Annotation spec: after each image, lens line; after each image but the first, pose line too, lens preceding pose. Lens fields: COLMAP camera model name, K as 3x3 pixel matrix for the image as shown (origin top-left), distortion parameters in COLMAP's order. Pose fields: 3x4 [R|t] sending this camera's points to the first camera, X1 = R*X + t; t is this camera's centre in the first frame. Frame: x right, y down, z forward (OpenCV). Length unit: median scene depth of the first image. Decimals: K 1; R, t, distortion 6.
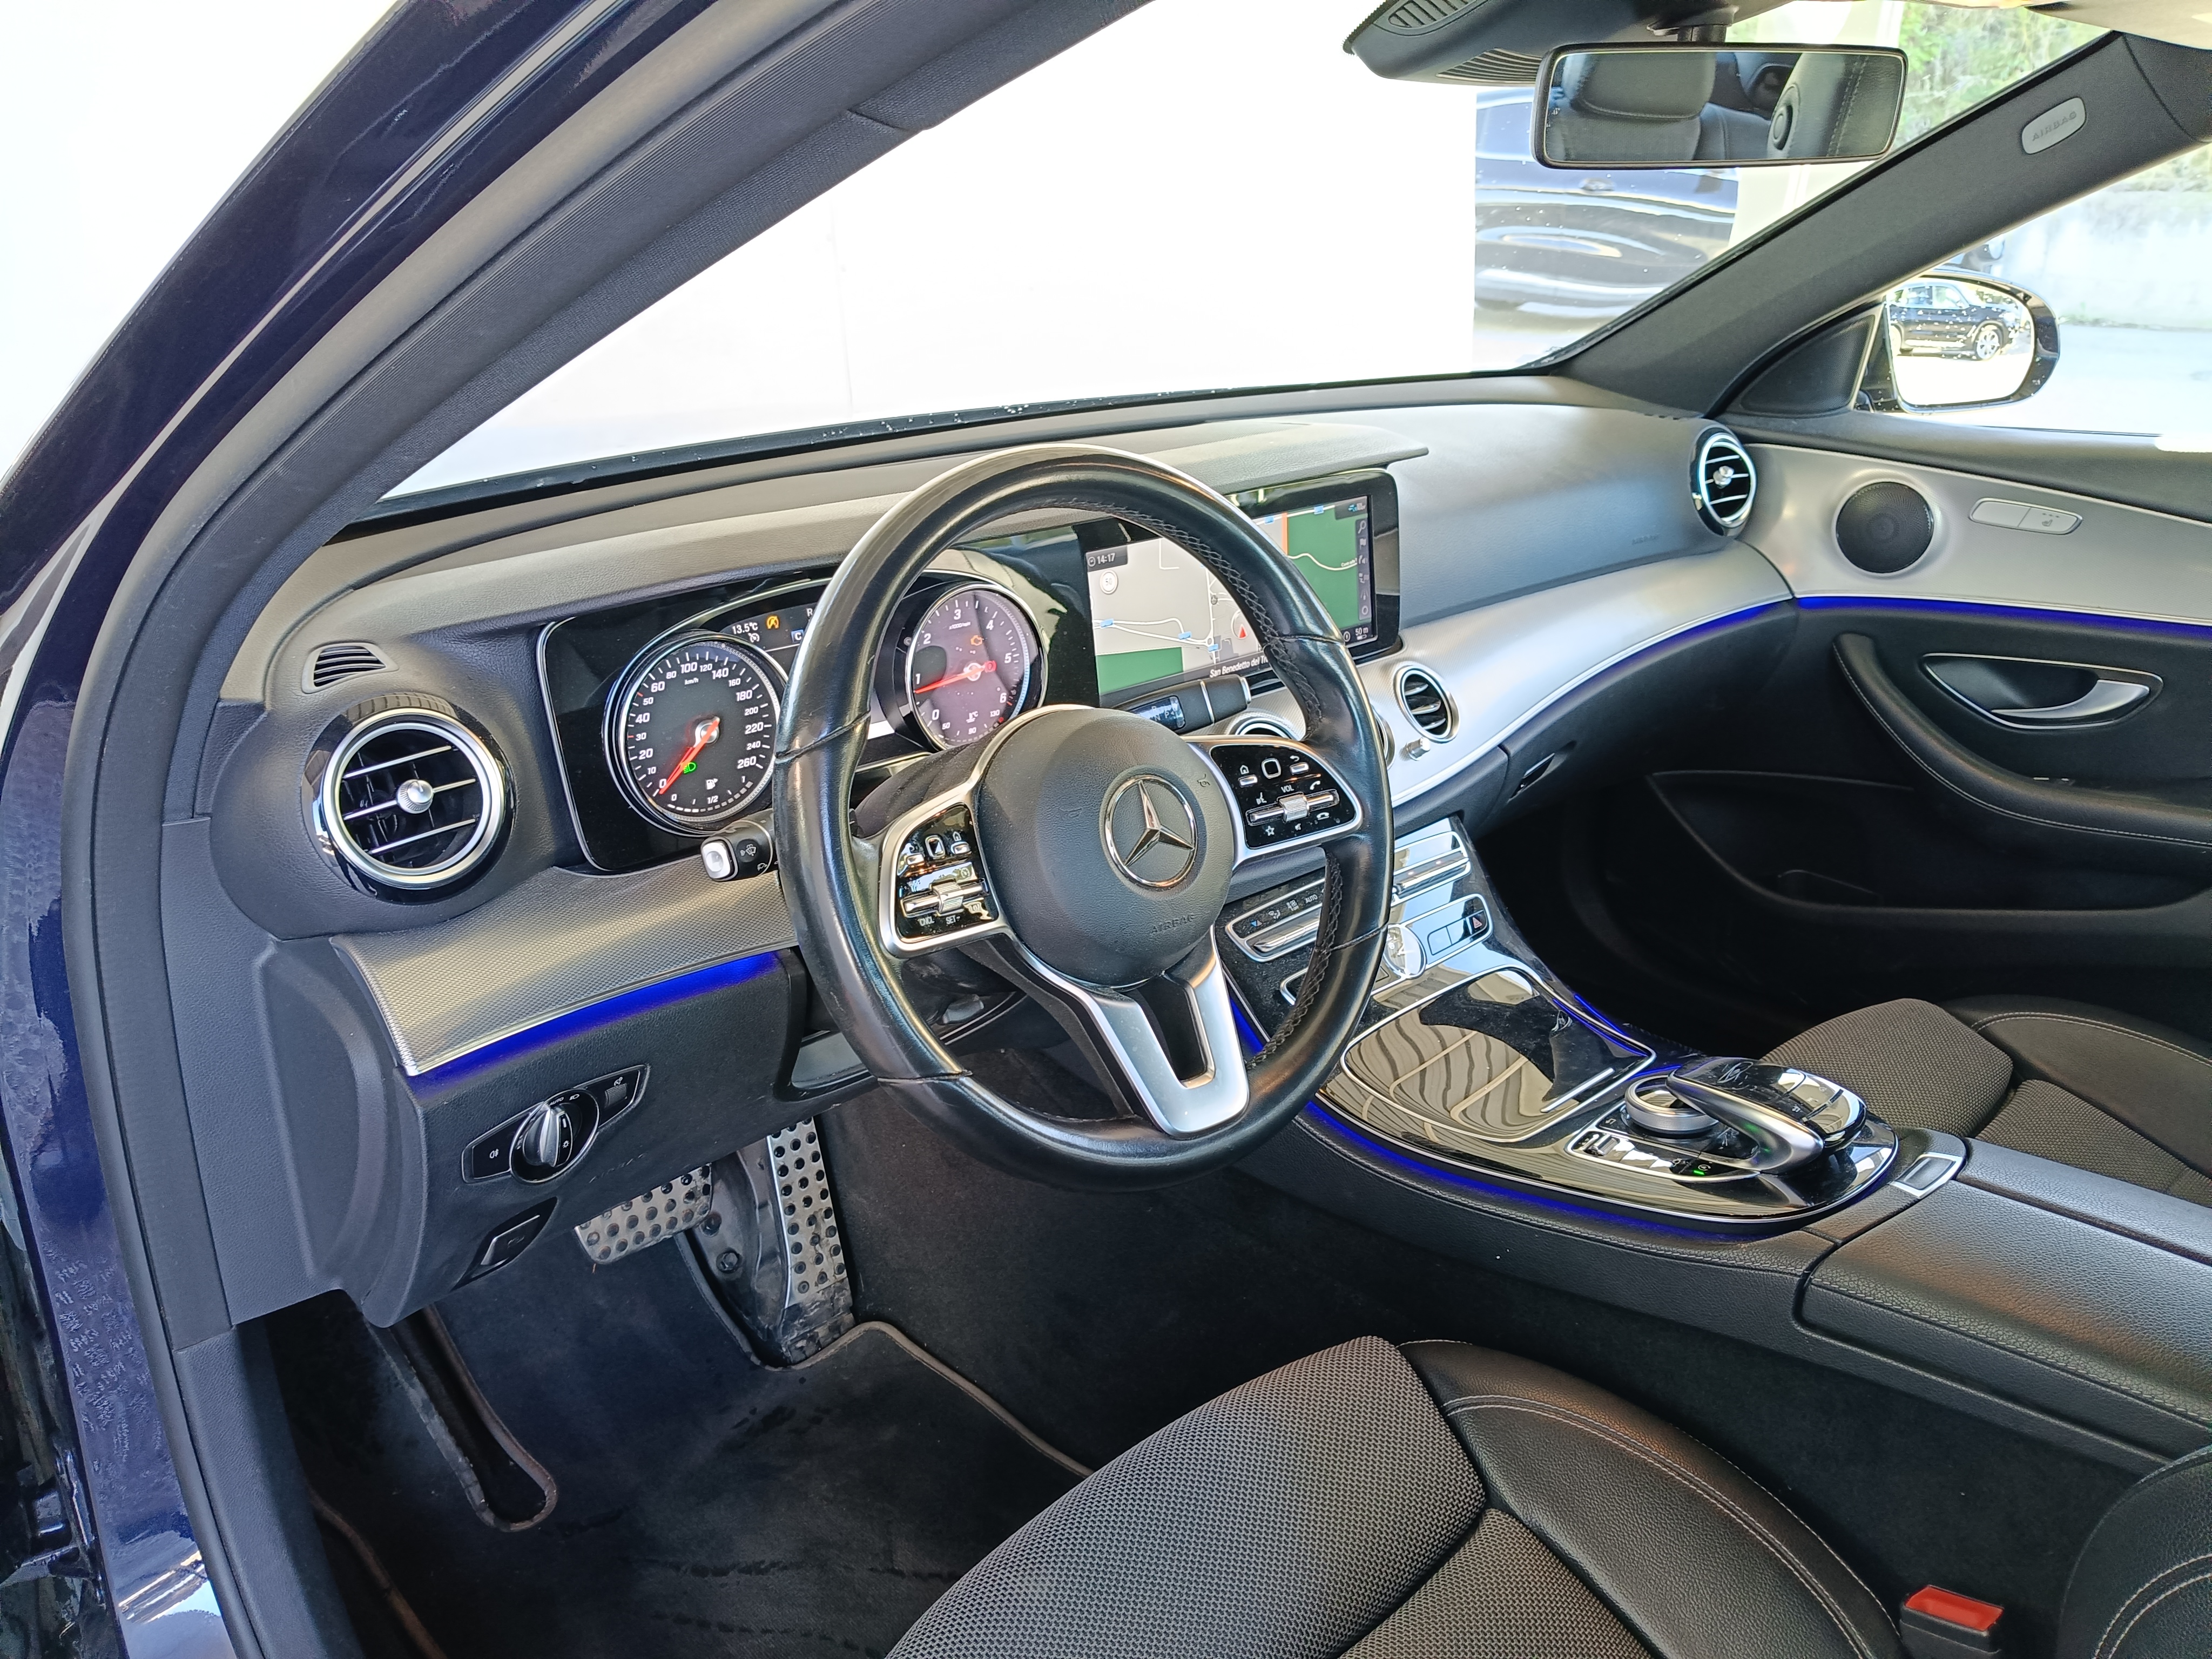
lens RADIAL K [[1660.8, 0, 1101.2], [0, 1660.8, 827.4], [0, 0, 1]] dist [0.042952, -0.071741]
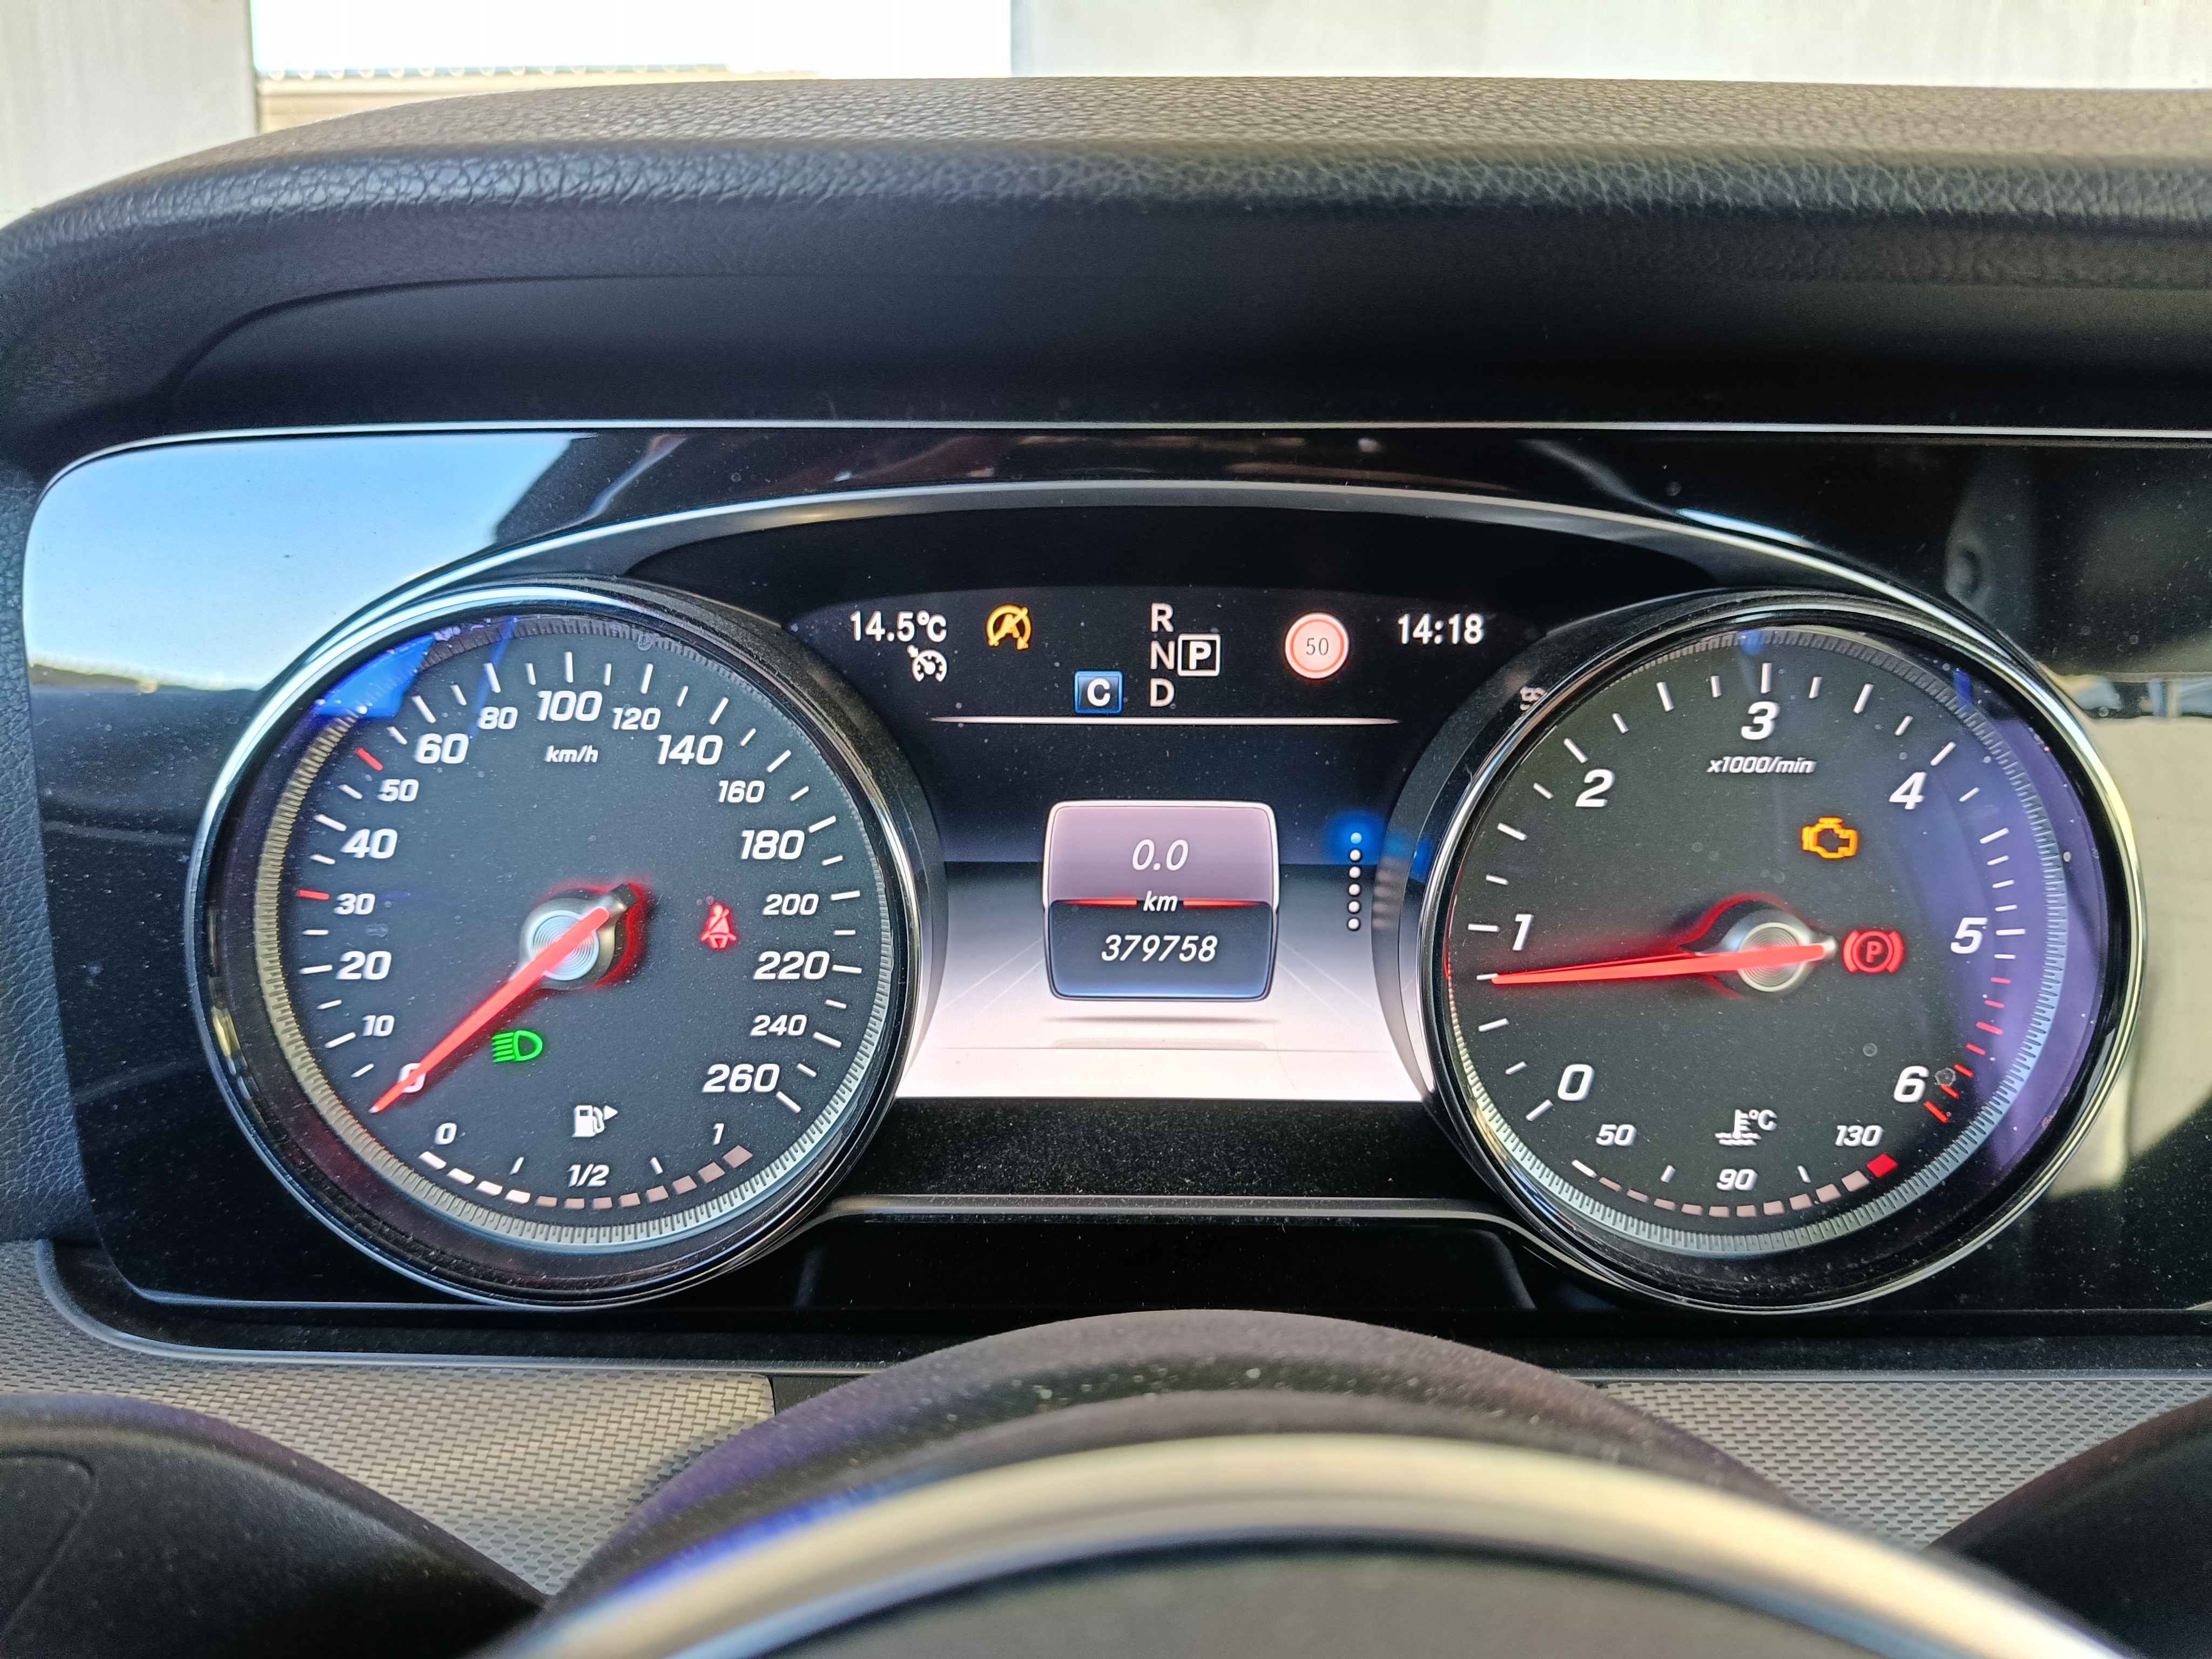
lens RADIAL K [[1727.0, 0, 1106.0], [0, 1727.0, 829.5], [0, 0, 1]] dist [0.001749, -0.005506]
pose [[0.738578, 0.174519, -0.651188, 0.014984], [-0.249849, 0.967988, -0.023957, -0.086397], [0.626162, 0.180392, 0.758538, 0.791715]]
